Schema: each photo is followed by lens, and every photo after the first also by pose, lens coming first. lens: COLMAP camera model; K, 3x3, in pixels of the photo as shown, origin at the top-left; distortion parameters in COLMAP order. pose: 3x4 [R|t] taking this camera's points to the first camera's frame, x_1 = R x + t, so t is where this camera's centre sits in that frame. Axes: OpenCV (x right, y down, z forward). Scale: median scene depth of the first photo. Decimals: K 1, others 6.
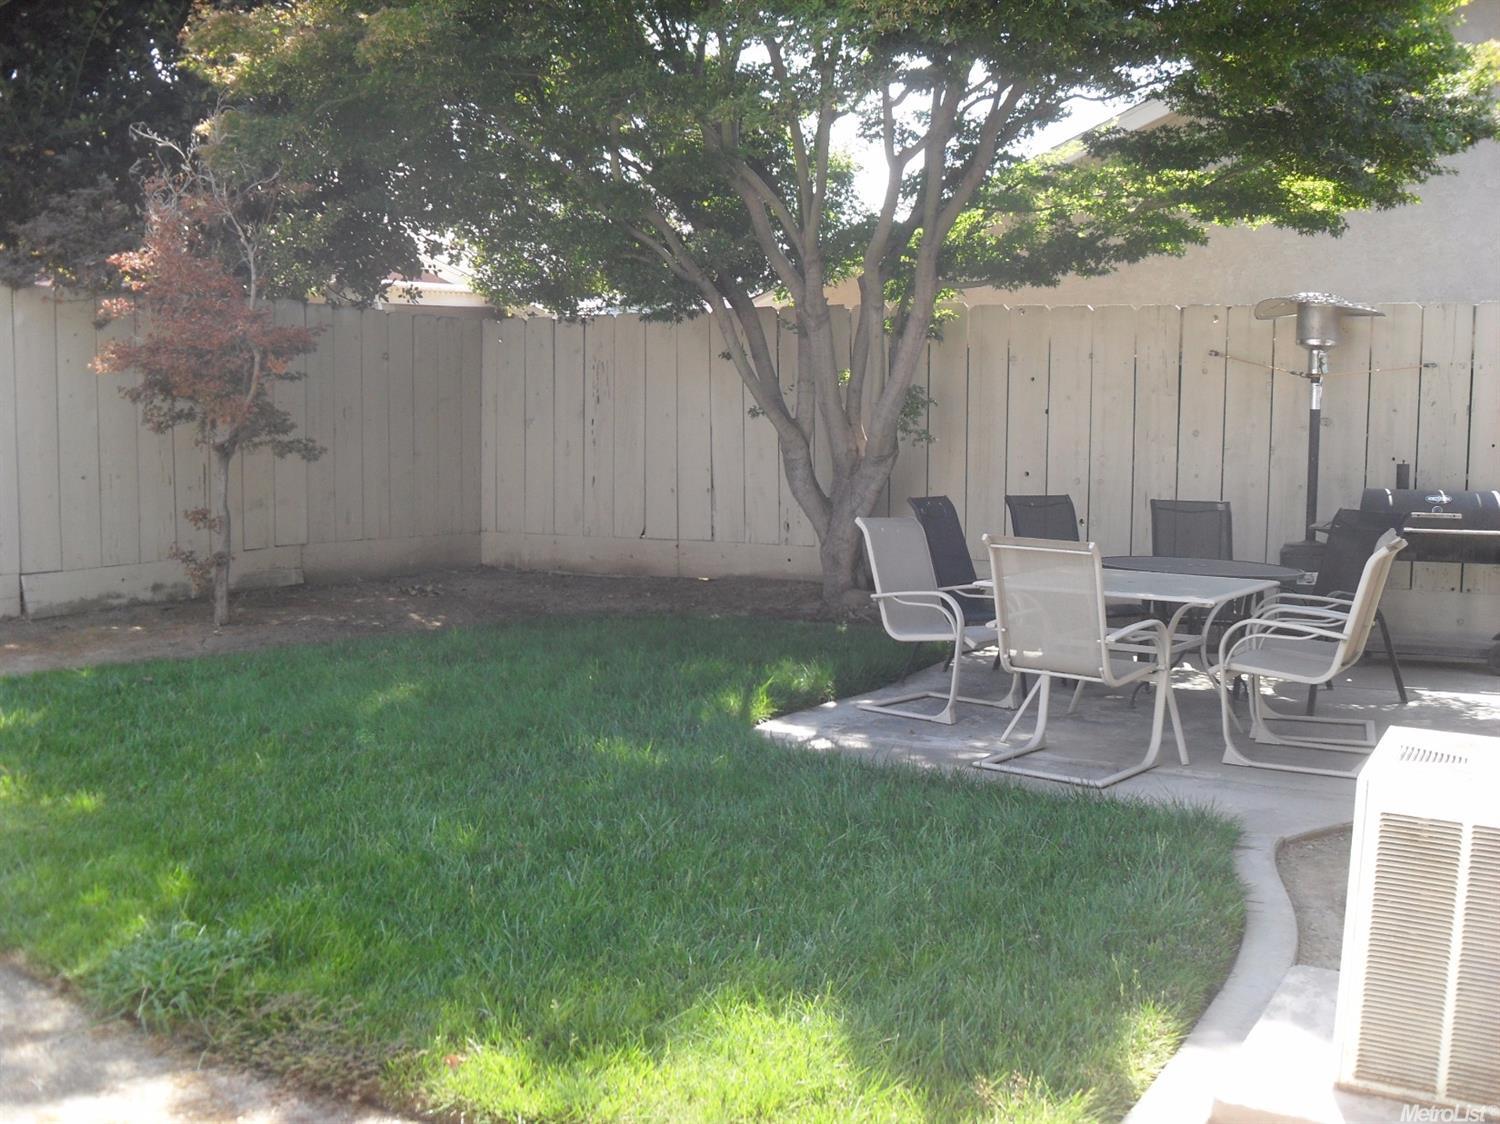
lens RADIAL K [[1639.3, 0, 744.7], [0, 1639.3, 560.1], [0, 0, 1]] dist [-0.175053, 0.206691]
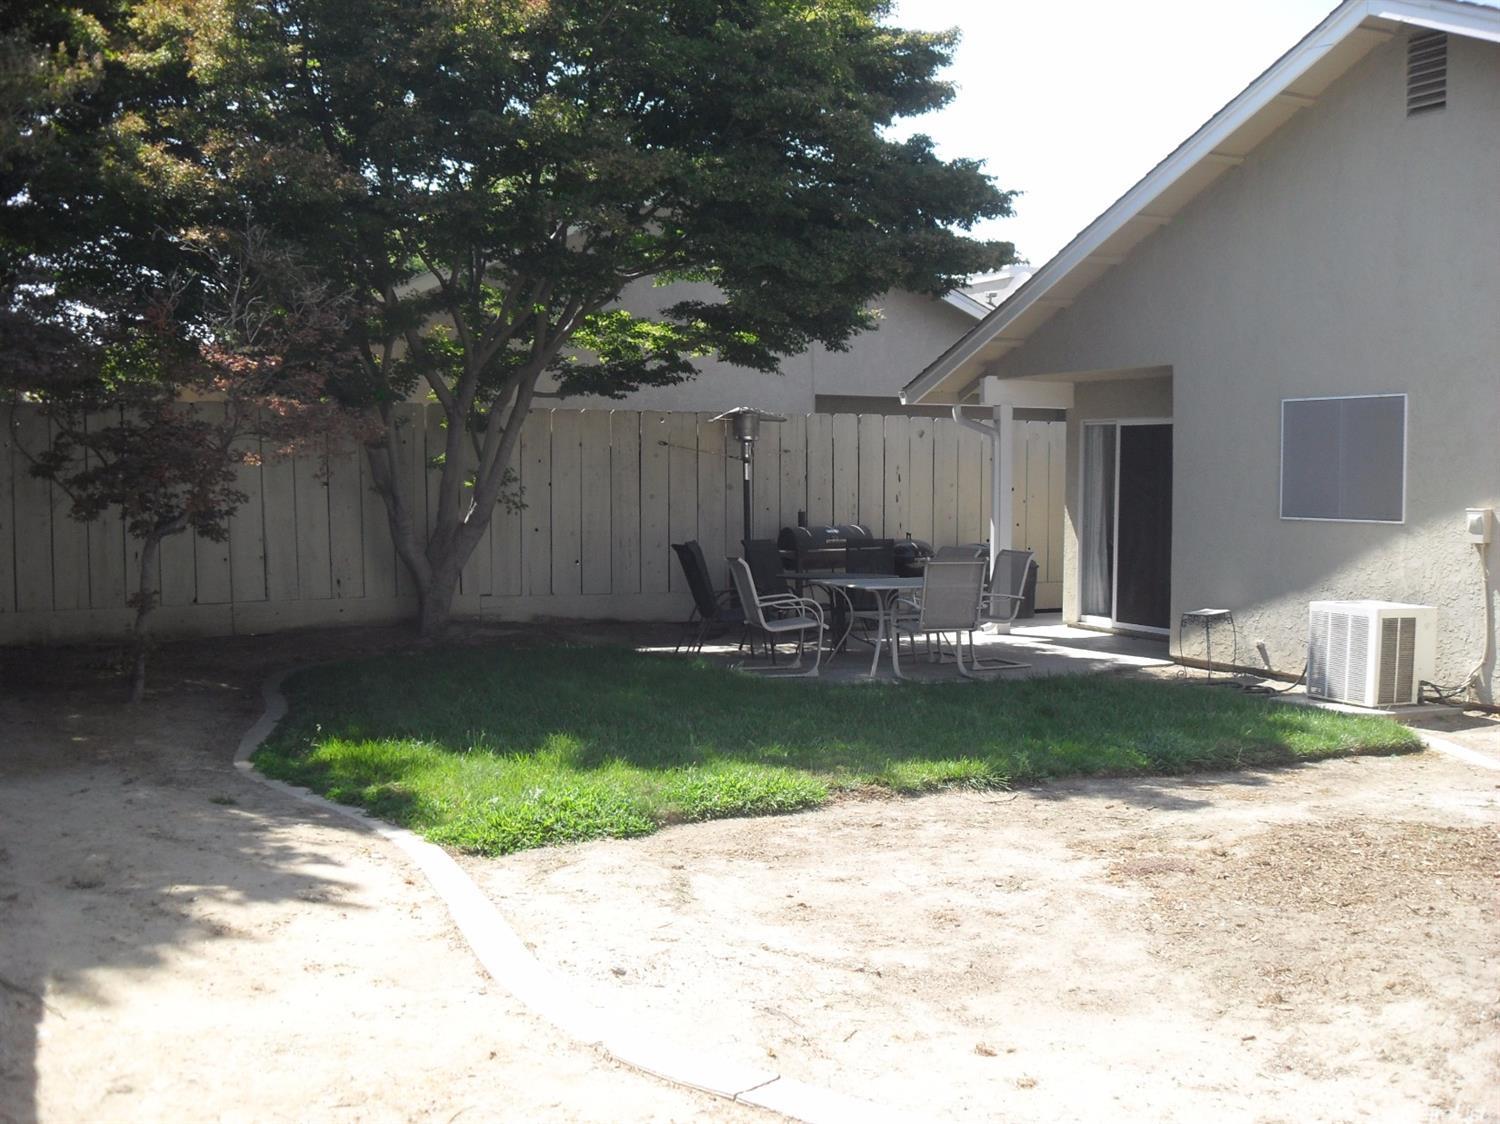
lens RADIAL K [[1639.3, 0, 744.7], [0, 1639.3, 560.1], [0, 0, 1]] dist [-0.175053, 0.206691]
pose [[0.627967, -0.062598, 0.775719, -0.843186], [0.084039, 0.996386, 0.012373, -0.031280], [-0.773690, 0.057420, 0.630958, -0.019194]]
